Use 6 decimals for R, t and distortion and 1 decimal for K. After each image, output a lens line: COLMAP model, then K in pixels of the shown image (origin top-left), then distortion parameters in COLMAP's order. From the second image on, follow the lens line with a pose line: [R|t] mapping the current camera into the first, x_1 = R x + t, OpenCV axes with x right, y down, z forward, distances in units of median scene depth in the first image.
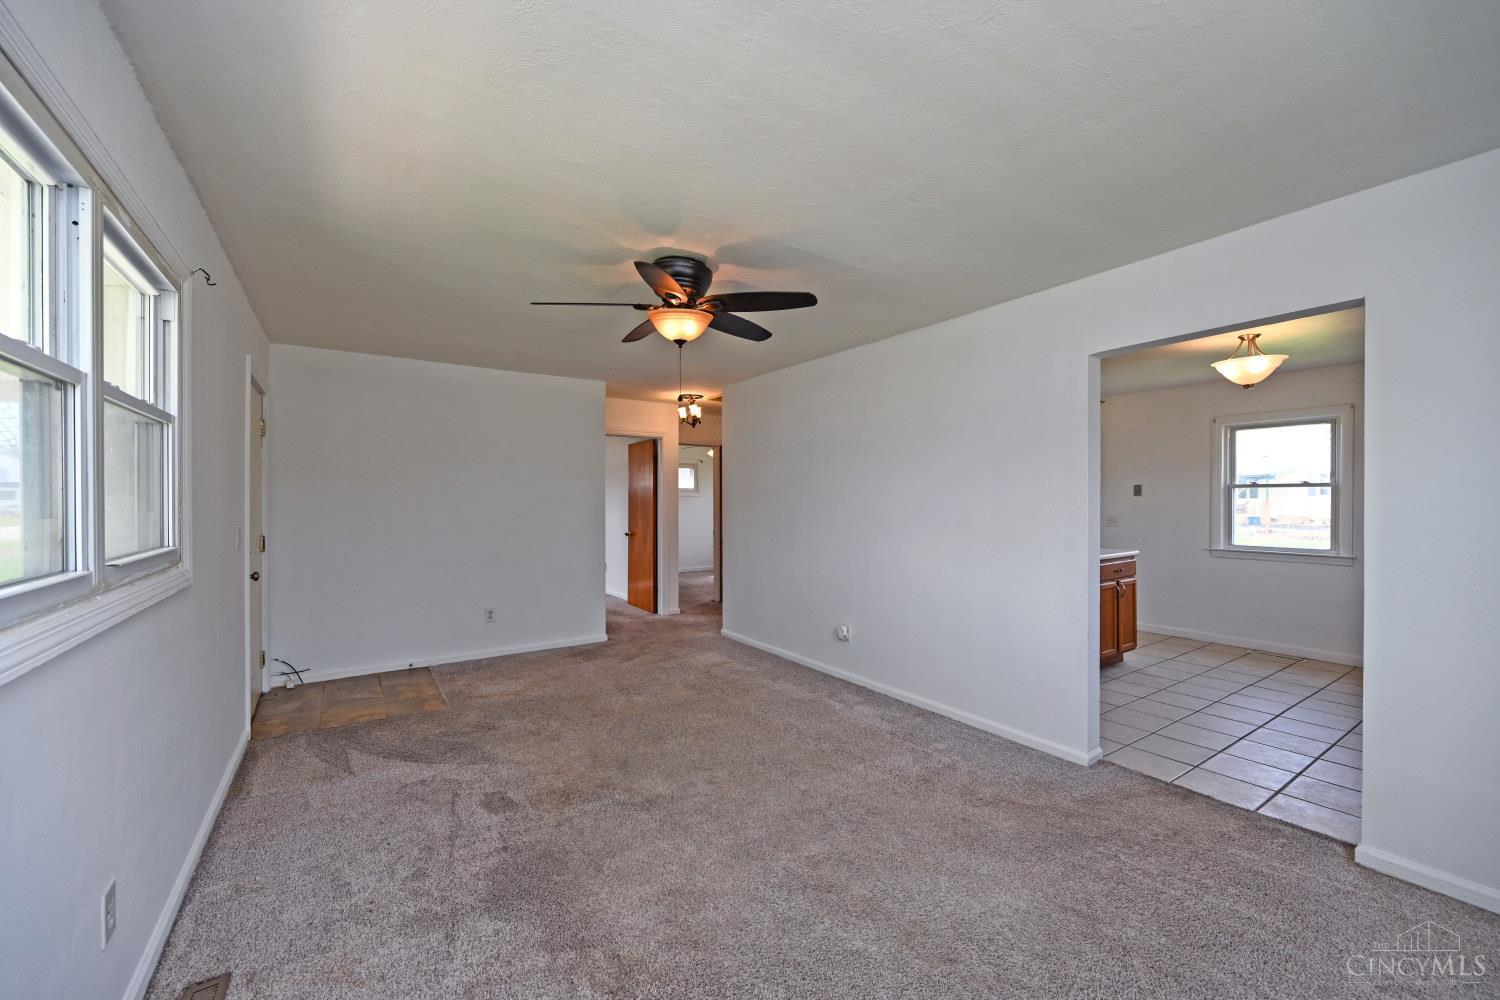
lens RADIAL K [[589.0, 0, 749.0], [0, 589.0, 502.7], [0, 0, 1]] dist [-0.001364, 0.000185]
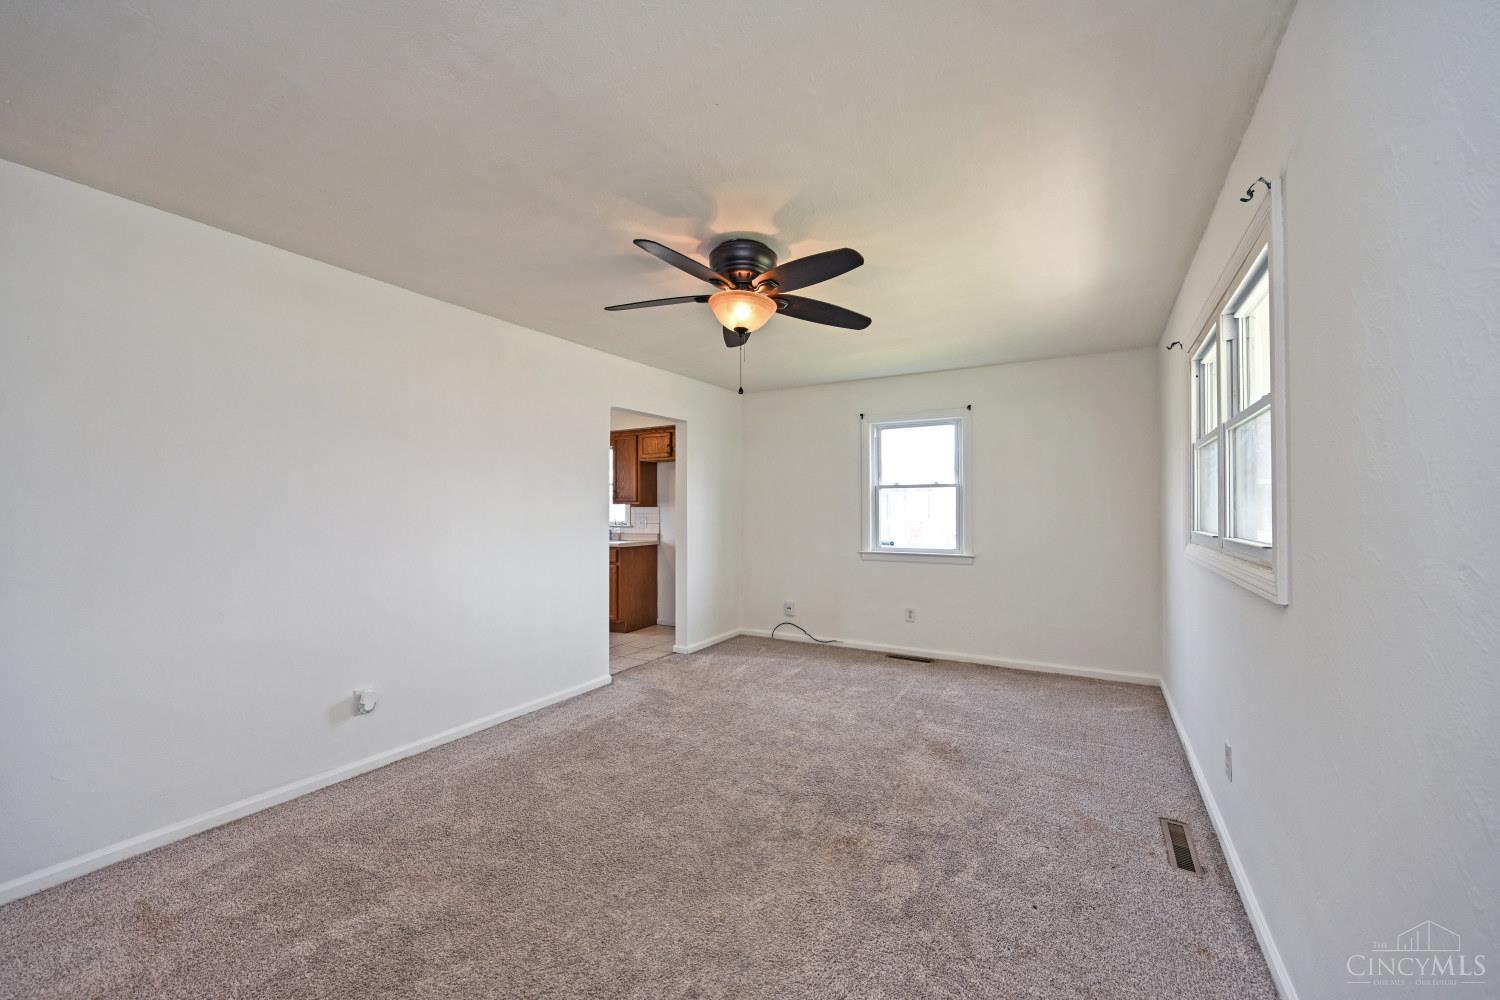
lens RADIAL K [[589.0, 0, 749.0], [0, 589.0, 502.7], [0, 0, 1]] dist [-0.001364, 0.000185]
pose [[-0.429032, 0.010008, 0.903234, -0.744355], [0.004535, 0.999950, -0.008926, 0.008028], [-0.903278, 0.000267, -0.429056, 1.070493]]
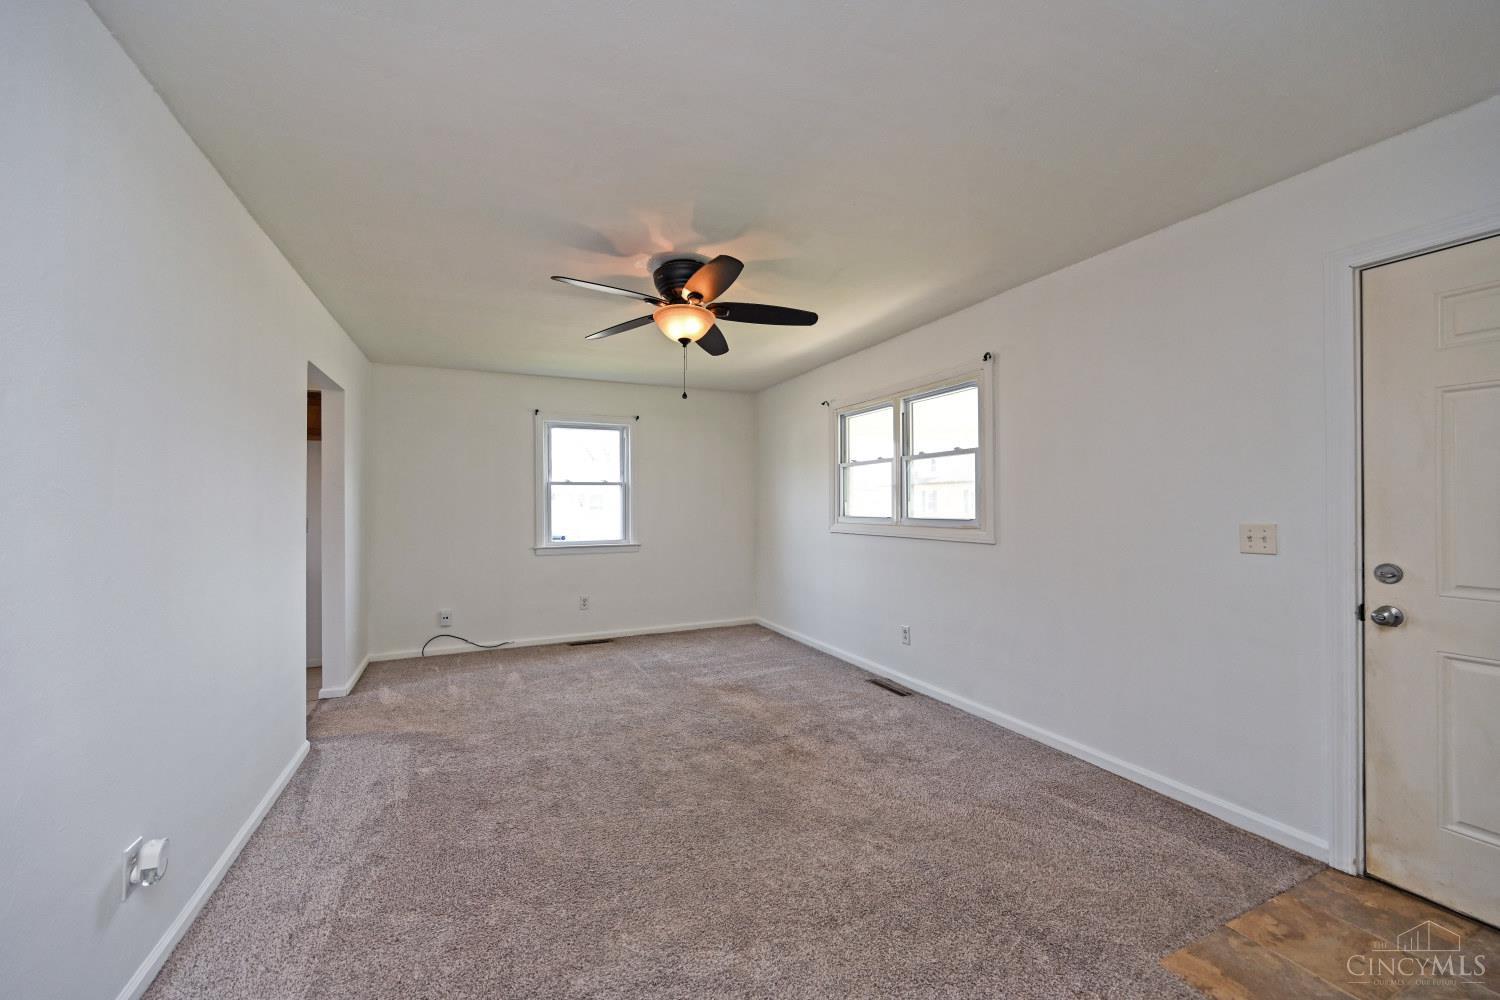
lens RADIAL K [[589.0, 0, 749.0], [0, 589.0, 502.7], [0, 0, 1]] dist [-0.001364, 0.000185]
pose [[-0.986140, 0.006510, 0.165787, -0.305976], [0.006875, 0.999975, 0.001630, 0.007713], [-0.165772, 0.002747, -0.986160, 1.540667]]
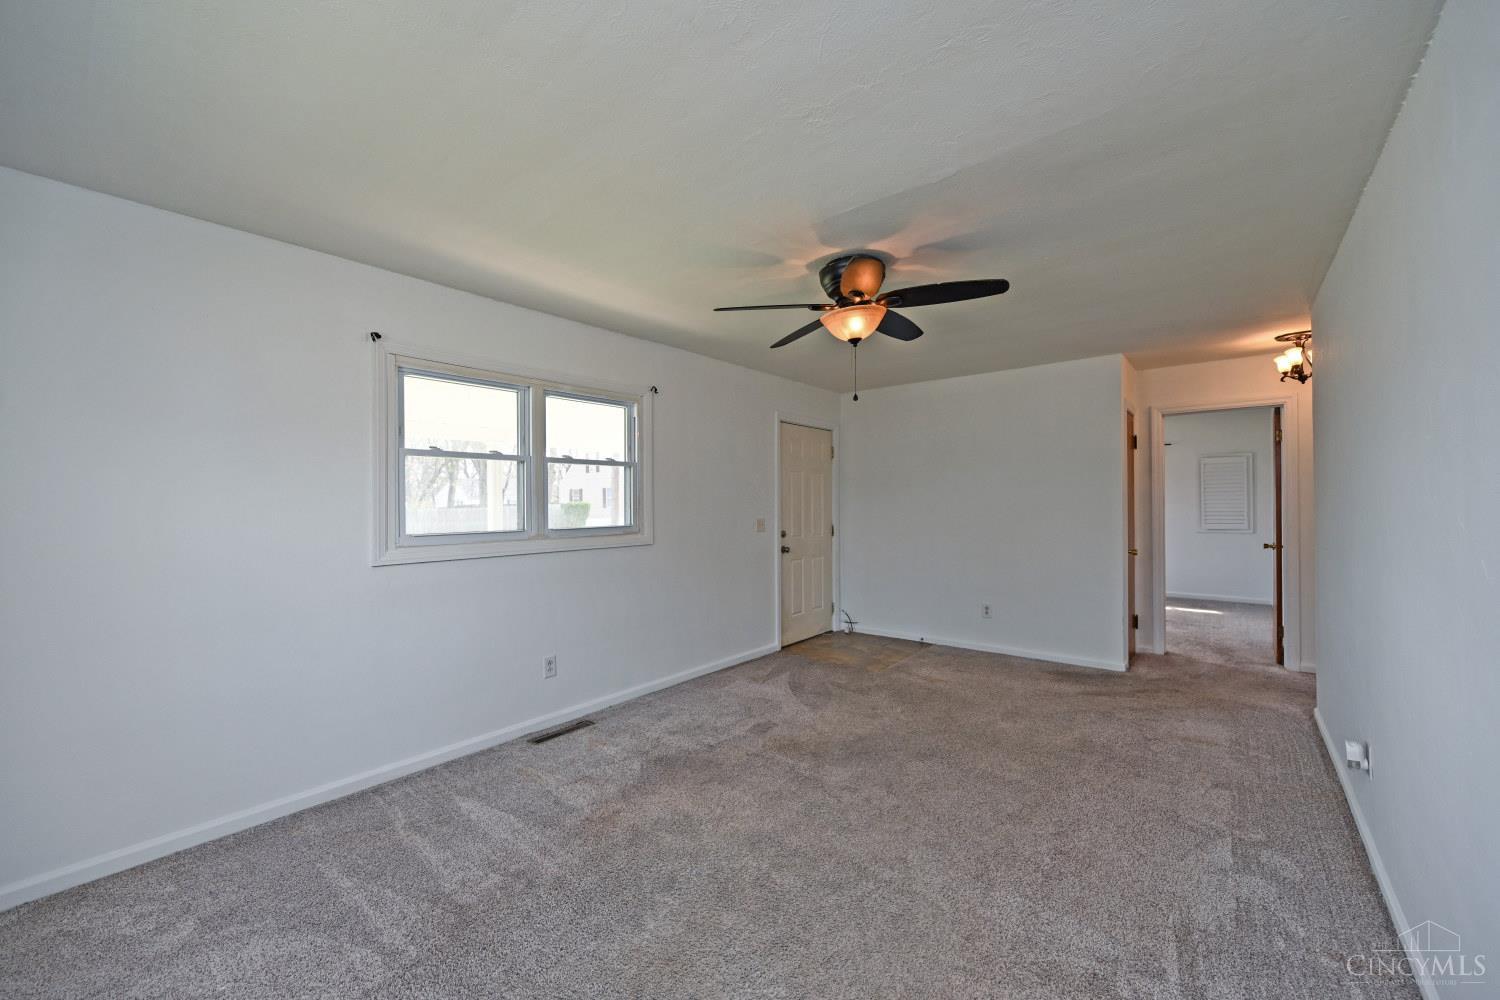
lens RADIAL K [[589.0, 0, 749.0], [0, 589.0, 502.7], [0, 0, 1]] dist [-0.001364, 0.000185]
pose [[0.280518, -0.002066, -0.959847, 0.601167], [0.004700, 0.999989, -0.000779, -0.000635], [0.959837, -0.004292, 0.280524, 0.423656]]
